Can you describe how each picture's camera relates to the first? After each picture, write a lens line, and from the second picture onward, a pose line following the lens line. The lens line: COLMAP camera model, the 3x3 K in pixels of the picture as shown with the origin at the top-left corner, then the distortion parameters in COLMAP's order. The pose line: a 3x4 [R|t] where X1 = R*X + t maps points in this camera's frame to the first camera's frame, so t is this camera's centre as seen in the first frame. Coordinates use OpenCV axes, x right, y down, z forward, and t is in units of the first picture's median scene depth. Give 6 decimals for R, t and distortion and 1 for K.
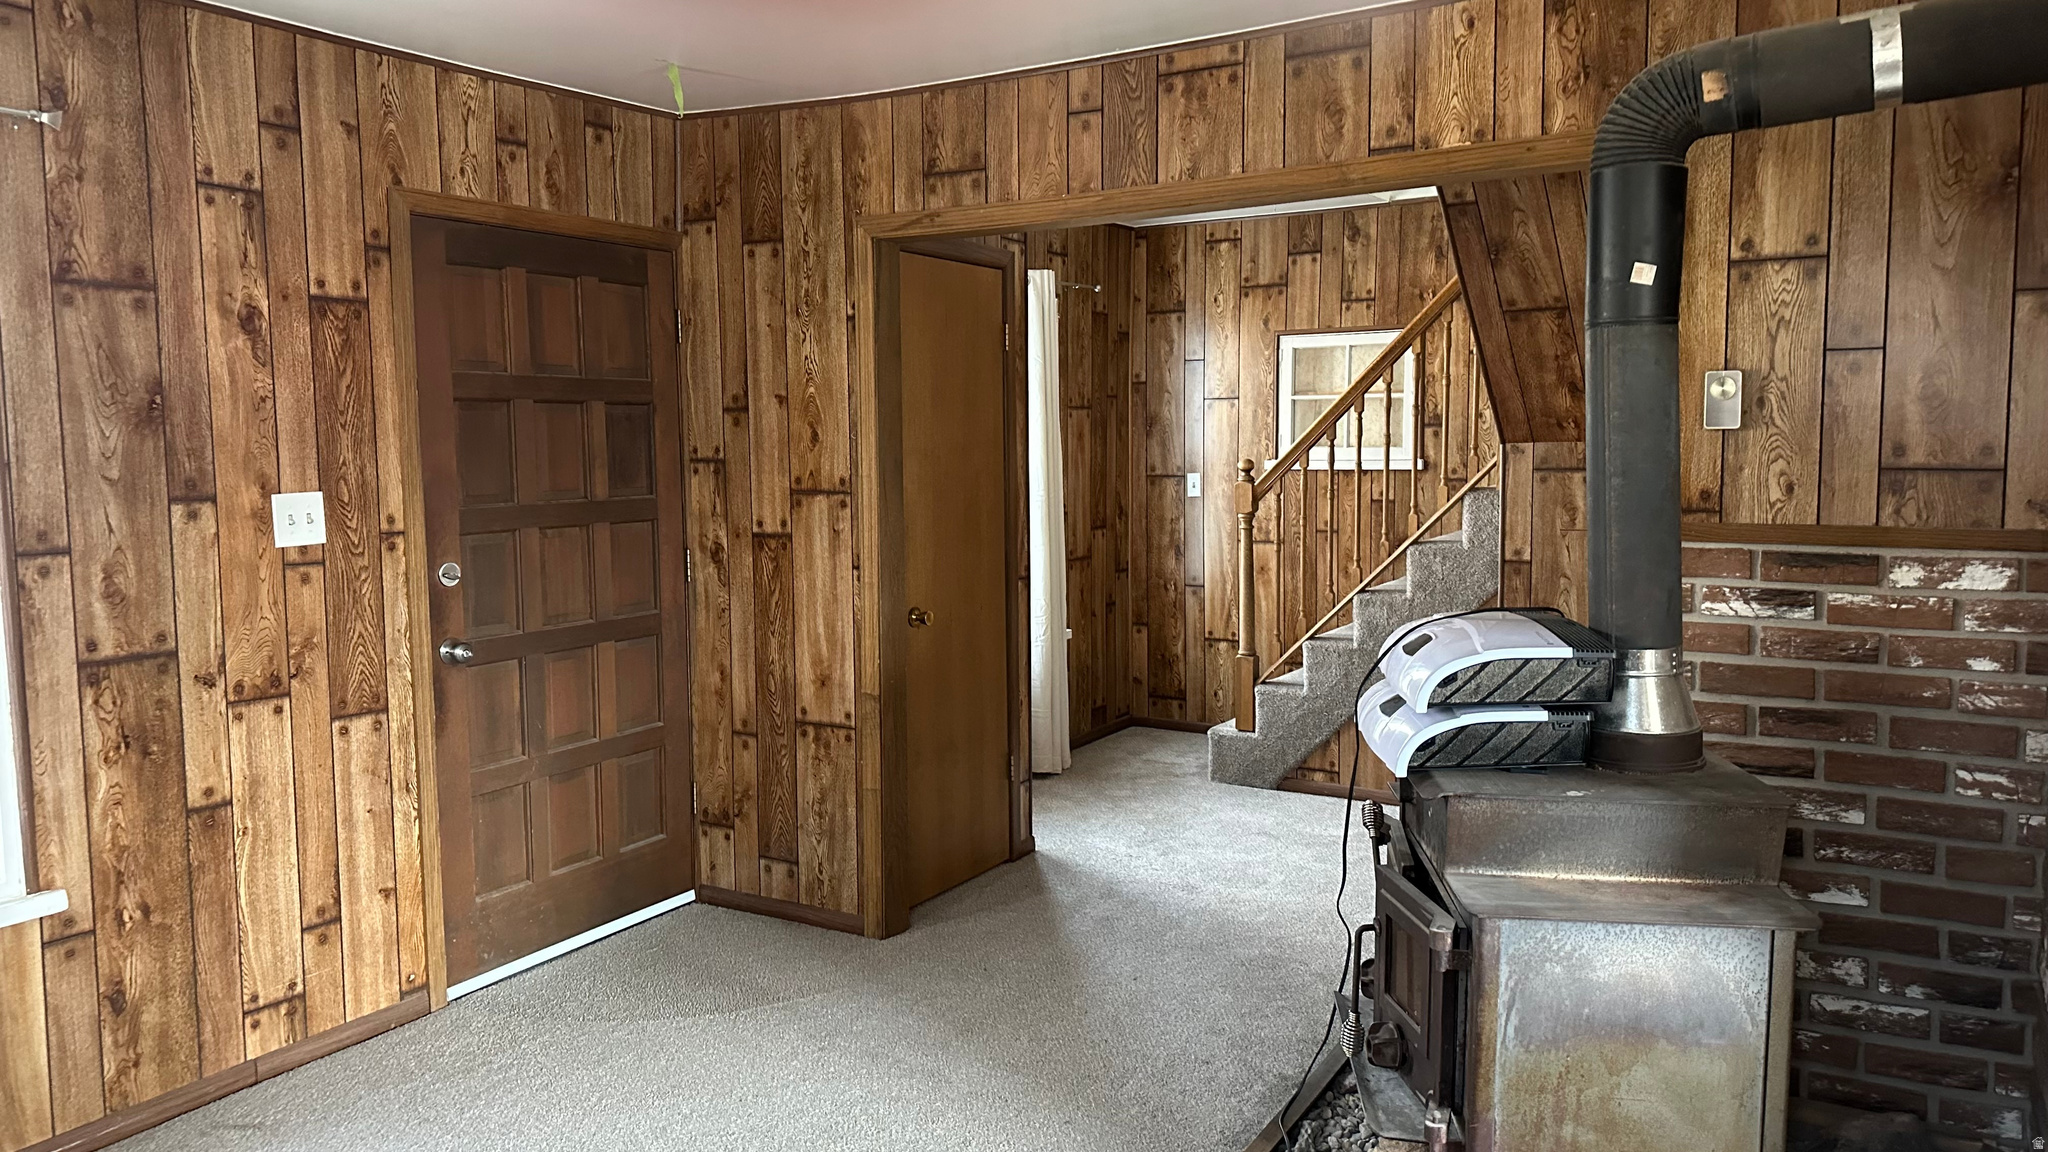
lens RADIAL K [[1463.4, 0, 1025.4], [0, 1463.4, 582.6], [0, 0, 1]] dist [0.021790, -0.010759]
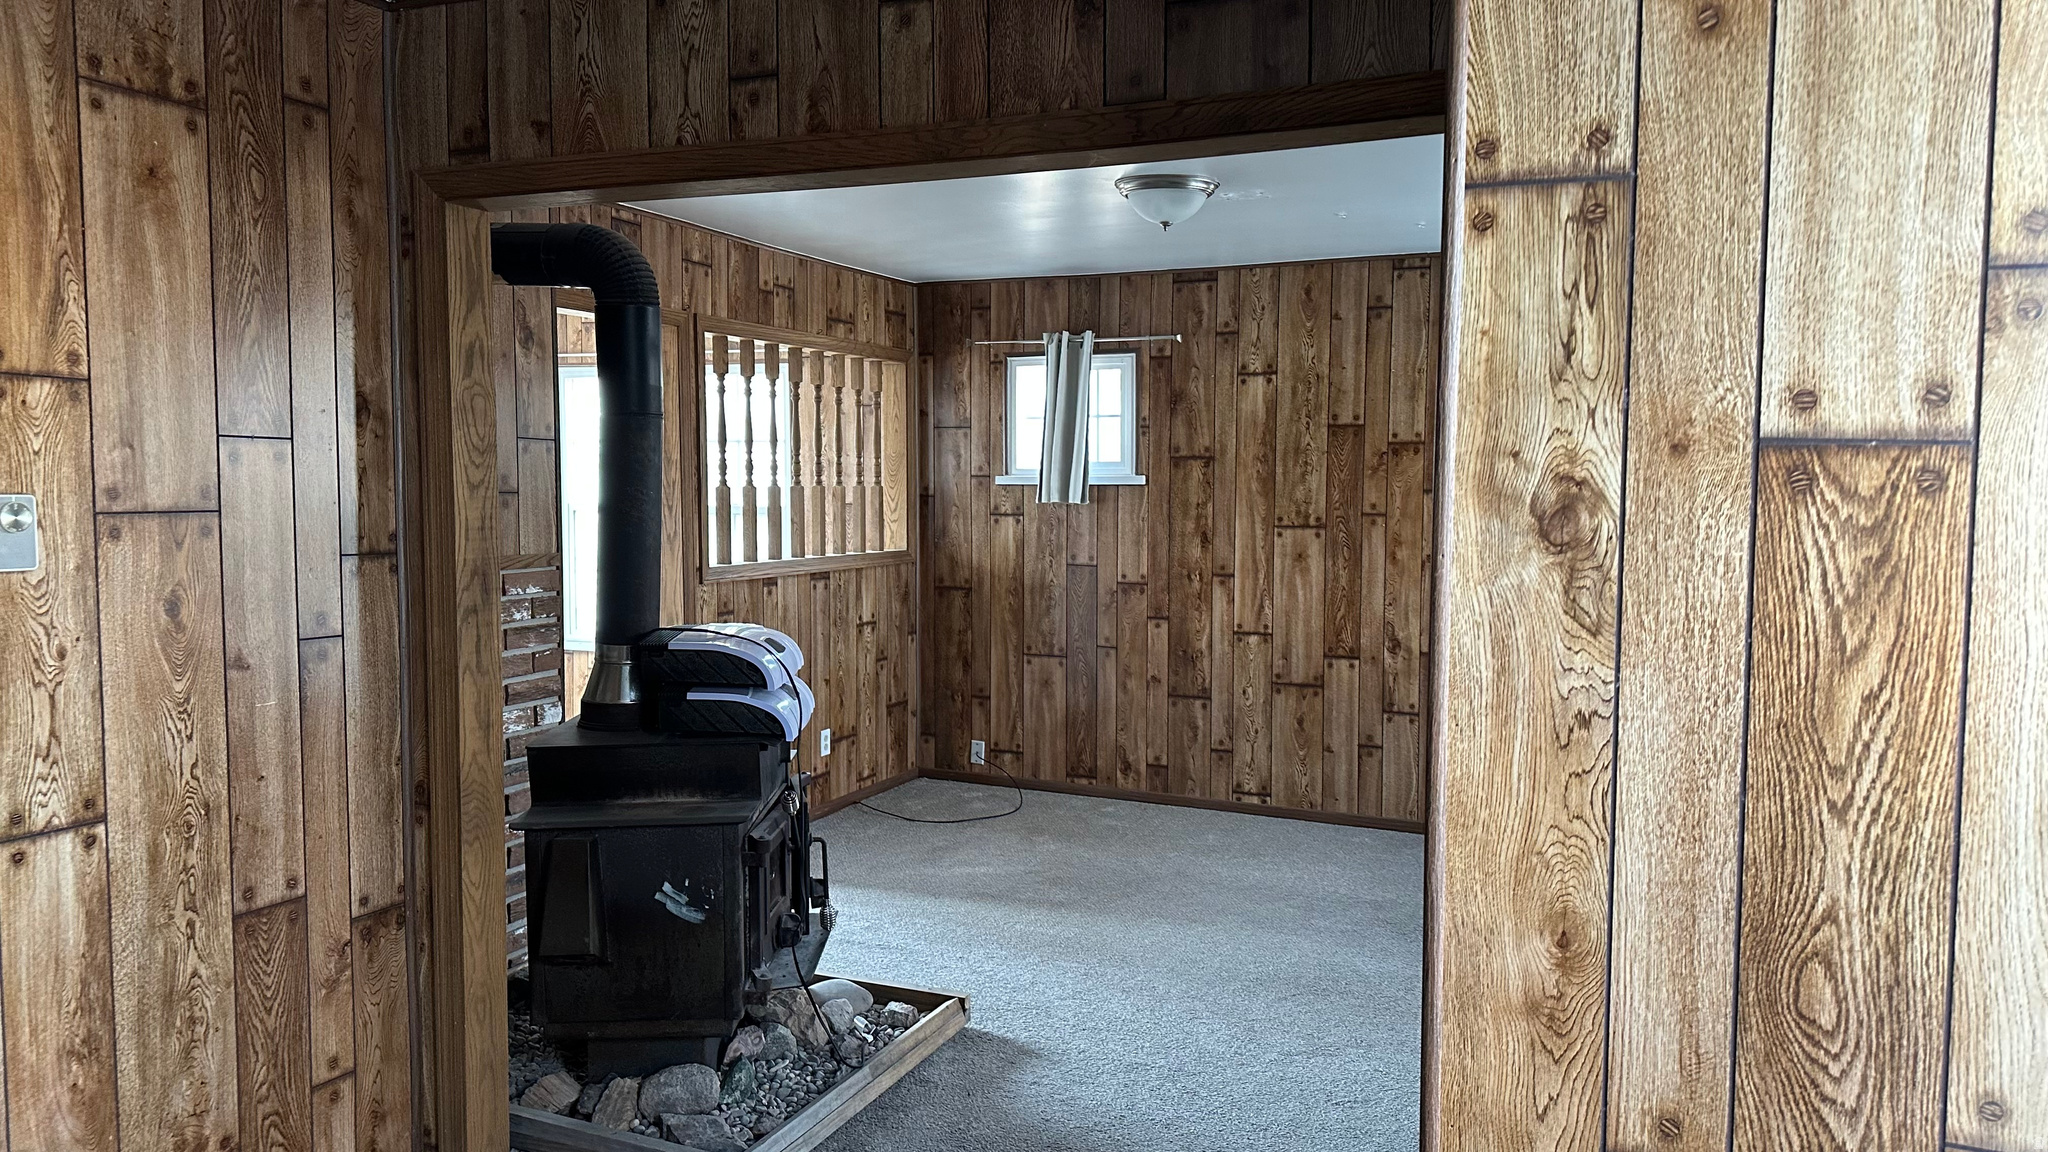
lens RADIAL K [[1463.4, 0, 1027.1], [0, 1463.4, 576.3], [0, 0, 1]] dist [0.021790, -0.010759]
pose [[0.133068, 0.081520, -0.987749, -0.166272], [-0.099696, 0.992658, 0.068494, -0.174184], [0.986080, 0.089361, 0.140218, 0.806107]]
